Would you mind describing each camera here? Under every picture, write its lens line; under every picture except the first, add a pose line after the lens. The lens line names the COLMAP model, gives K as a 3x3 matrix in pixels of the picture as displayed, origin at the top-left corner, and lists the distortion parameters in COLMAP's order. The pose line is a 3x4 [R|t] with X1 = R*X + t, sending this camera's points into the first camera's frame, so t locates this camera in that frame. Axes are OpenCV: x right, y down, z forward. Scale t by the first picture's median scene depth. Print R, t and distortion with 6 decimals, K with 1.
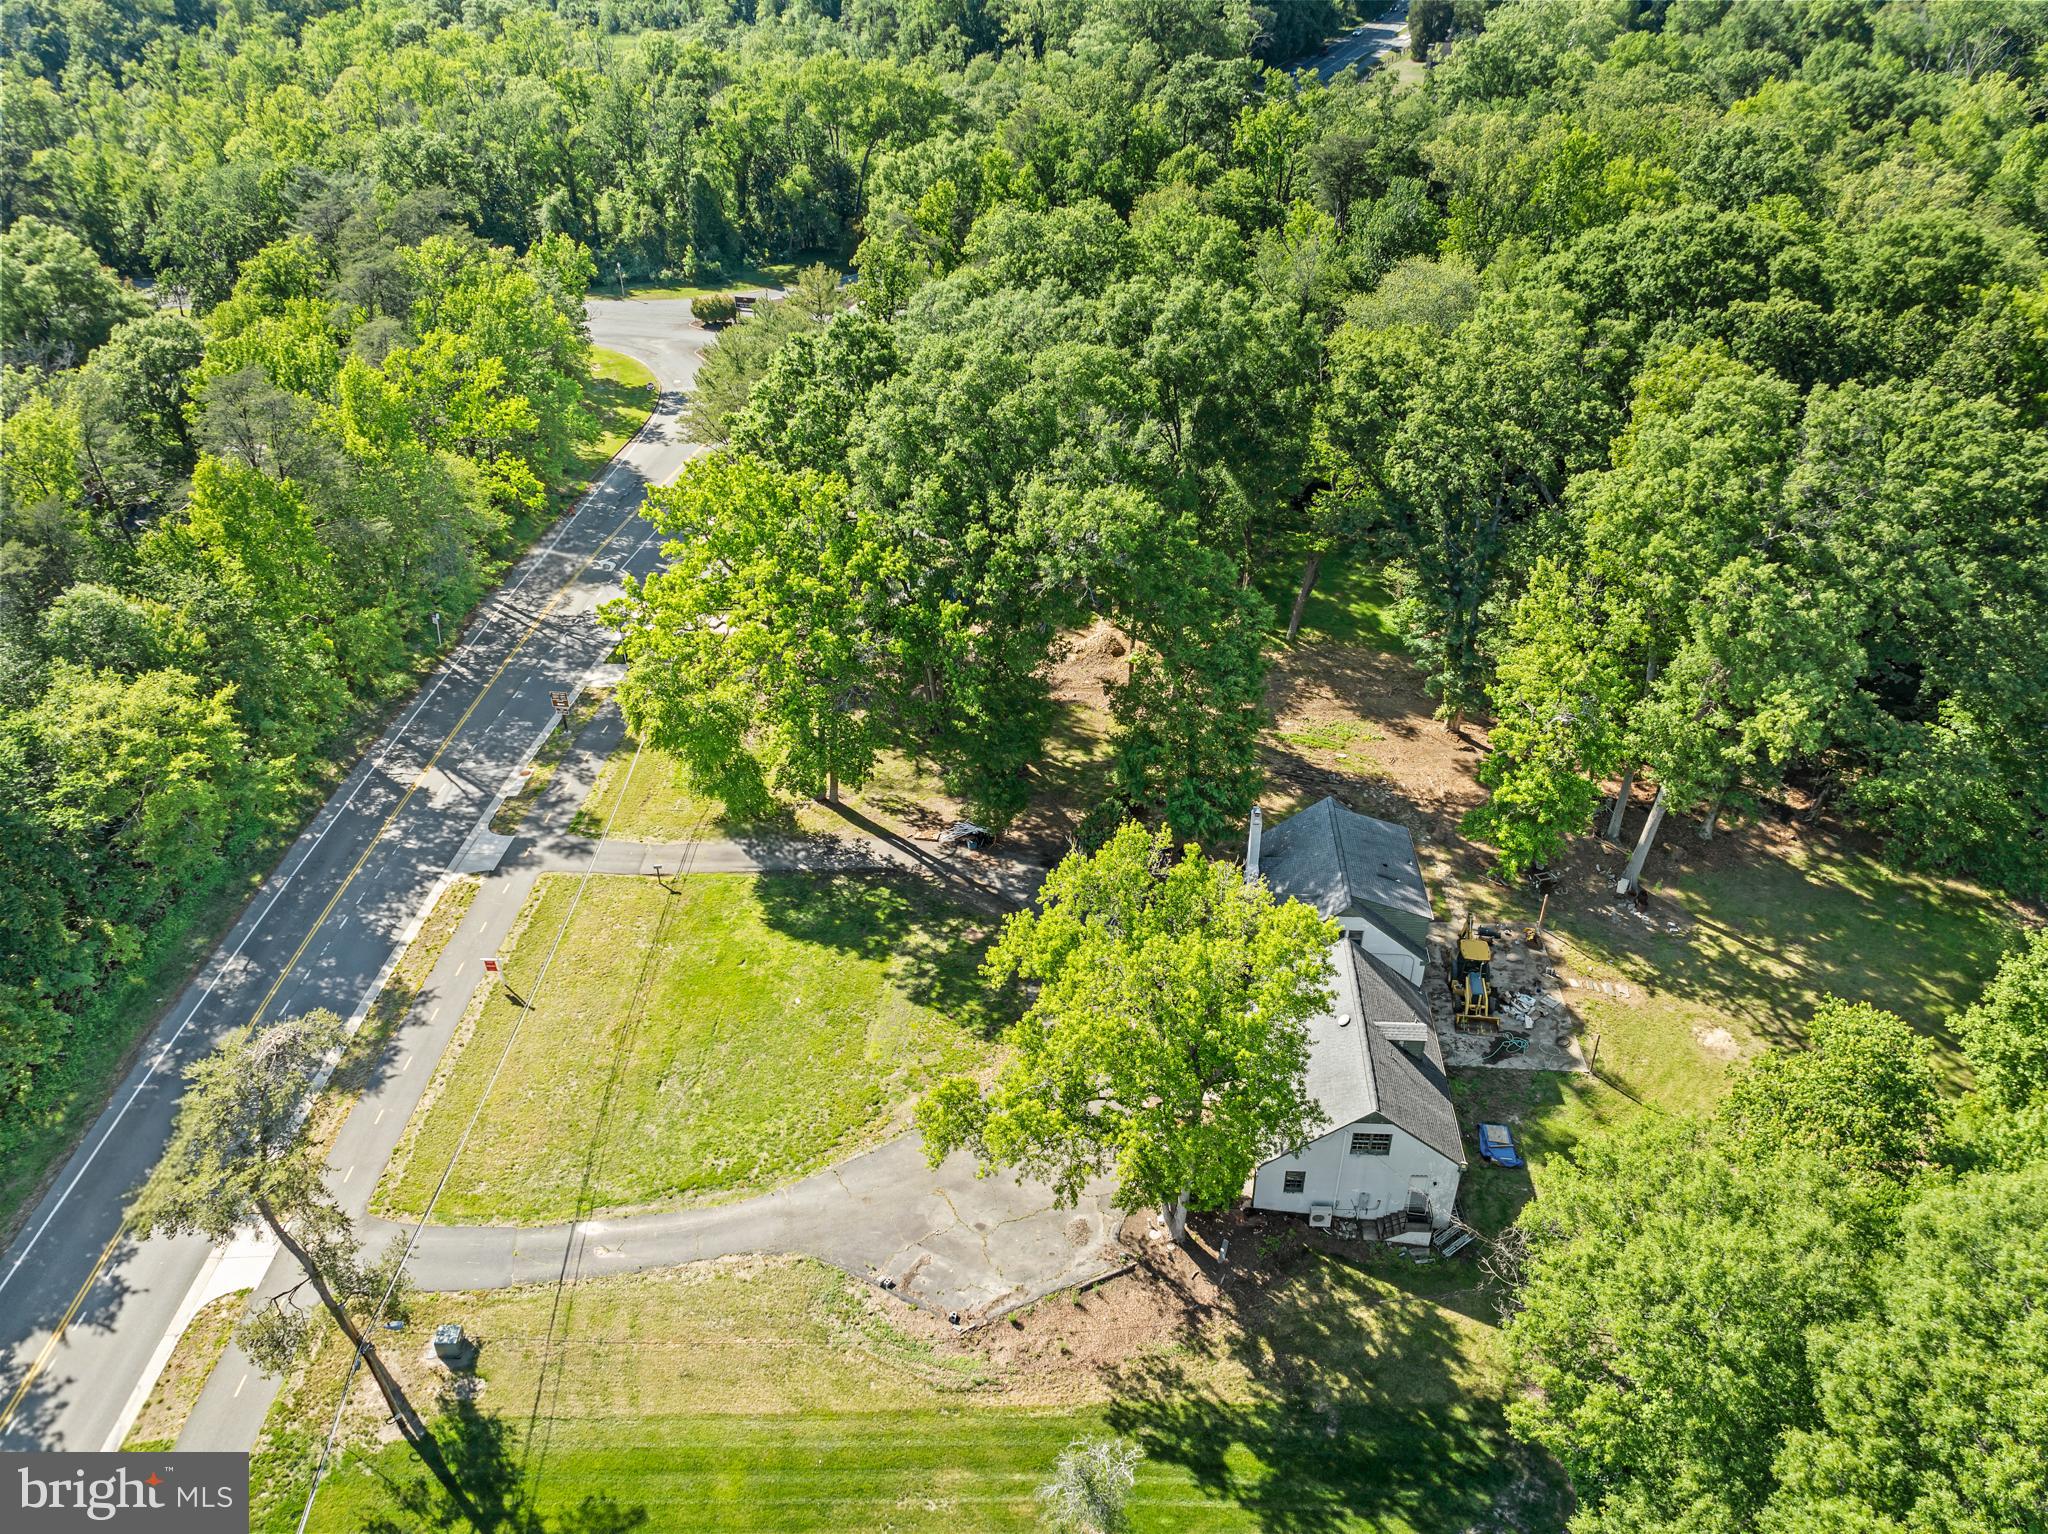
lens RADIAL K [[1441.2, 0, 1024.0], [0, 1441.2, 767.0], [0, 0, 1]] dist [-0.048985, 0.018794]
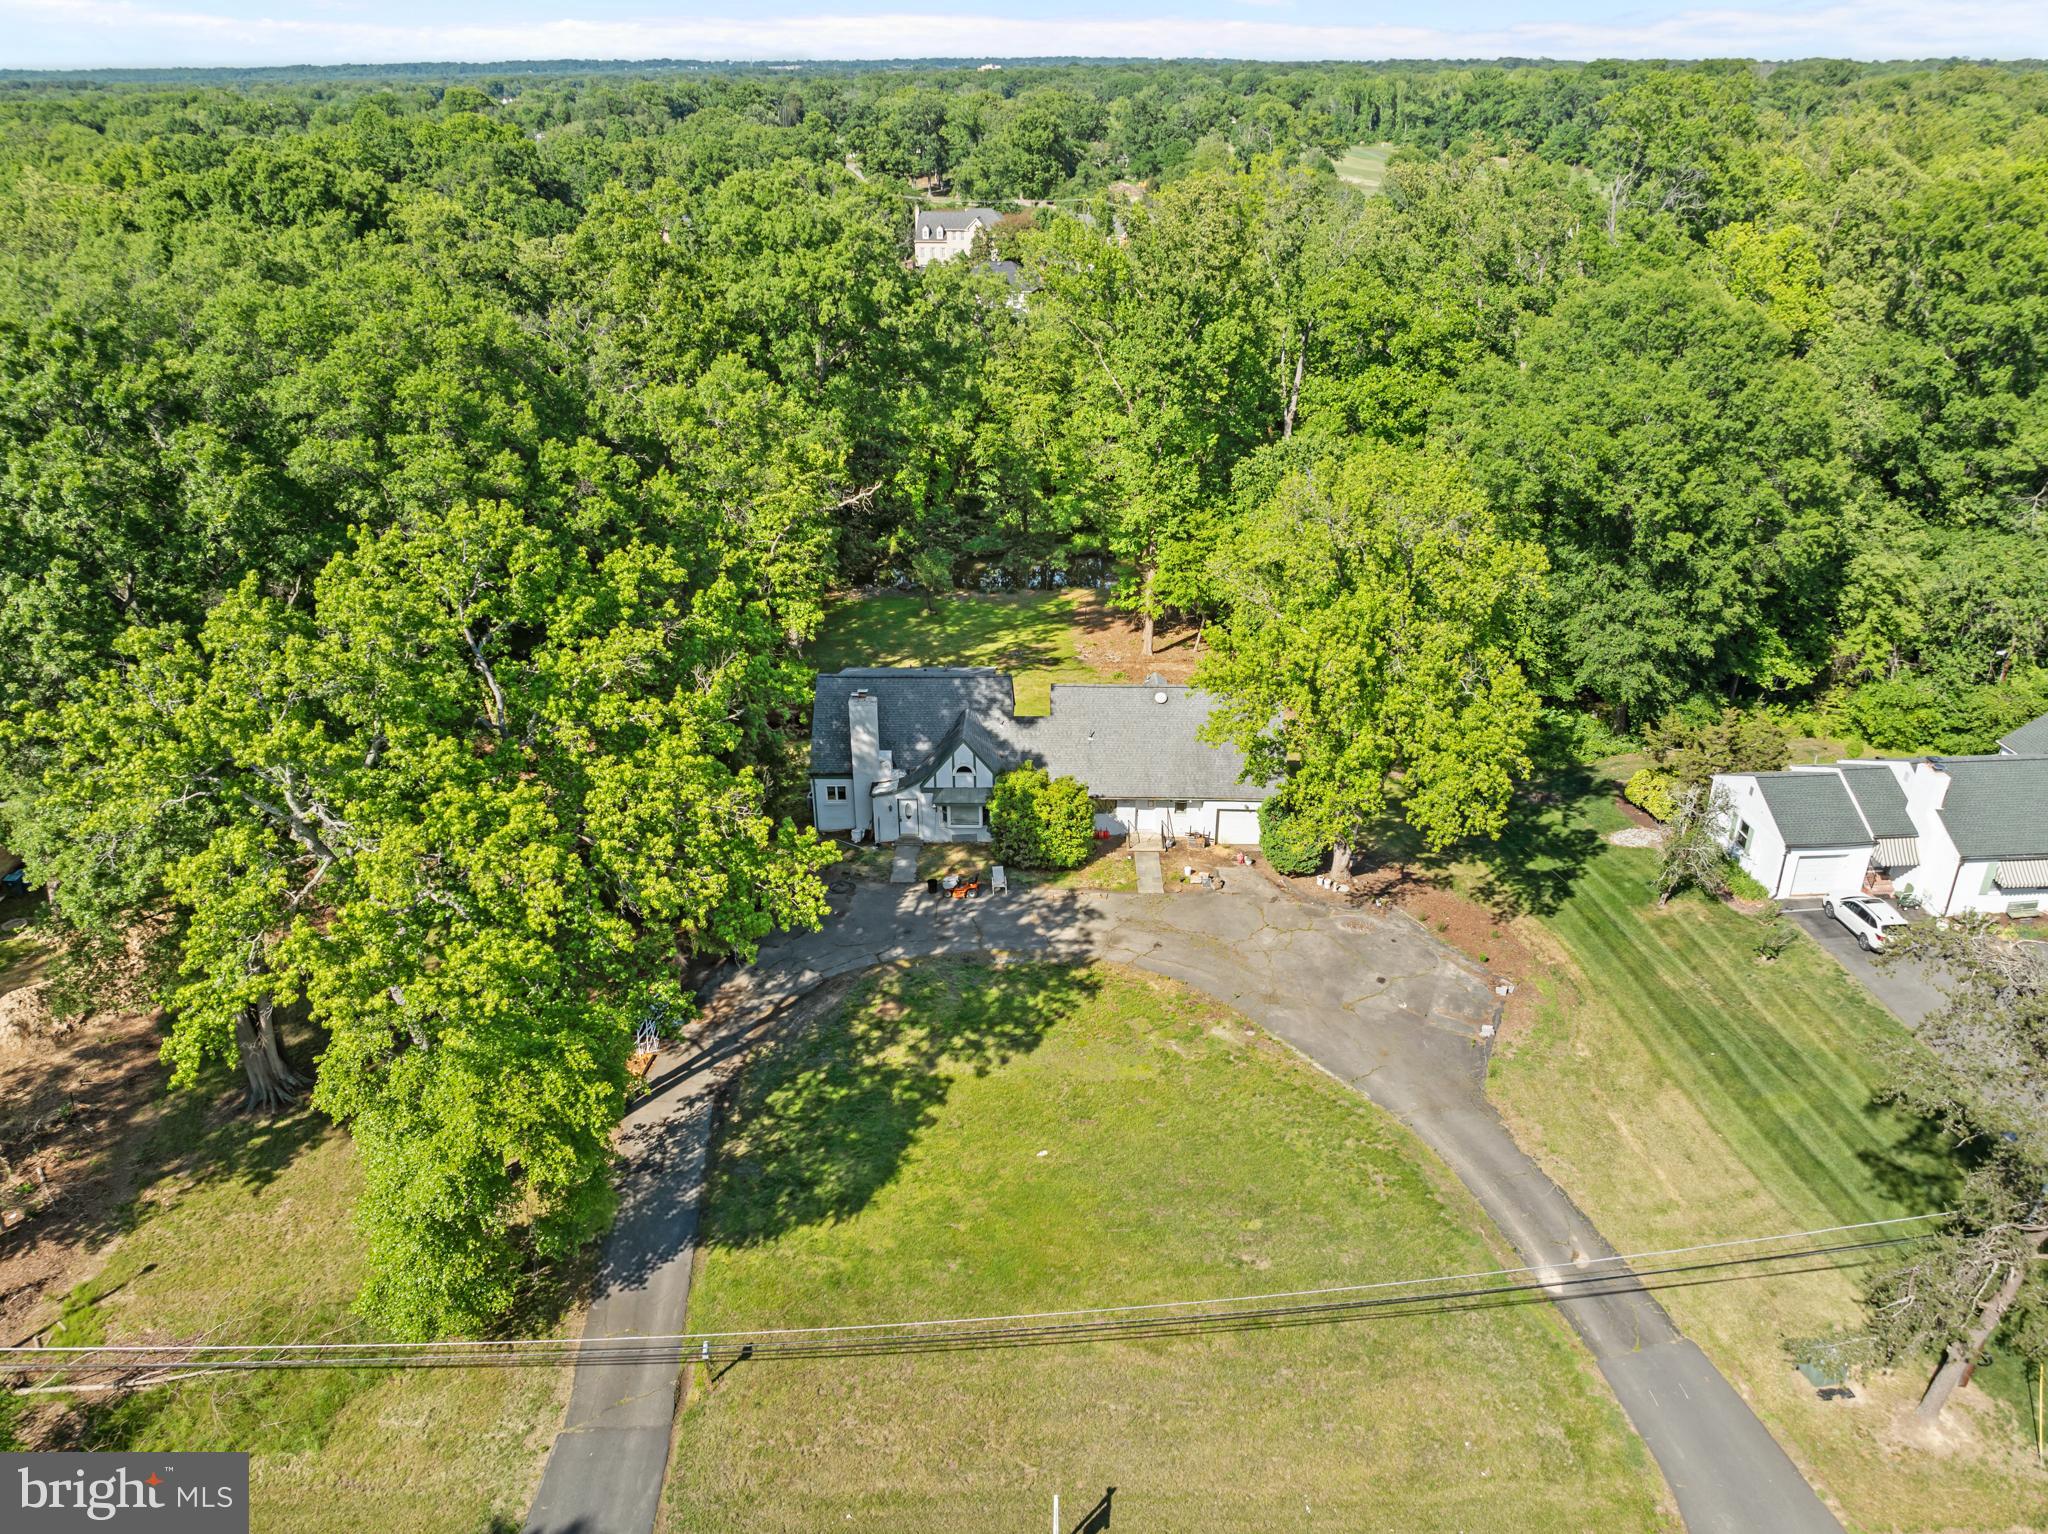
lens RADIAL K [[1476.2, 0, 1024.0], [0, 1476.2, 767.0], [0, 0, 1]] dist [-0.009247, -0.027227]
pose [[-0.051330, -0.416730, 0.907580, -0.615182], [0.560190, 0.740329, 0.371617, -0.194528], [-0.826772, 0.527493, 0.195447, 0.702868]]
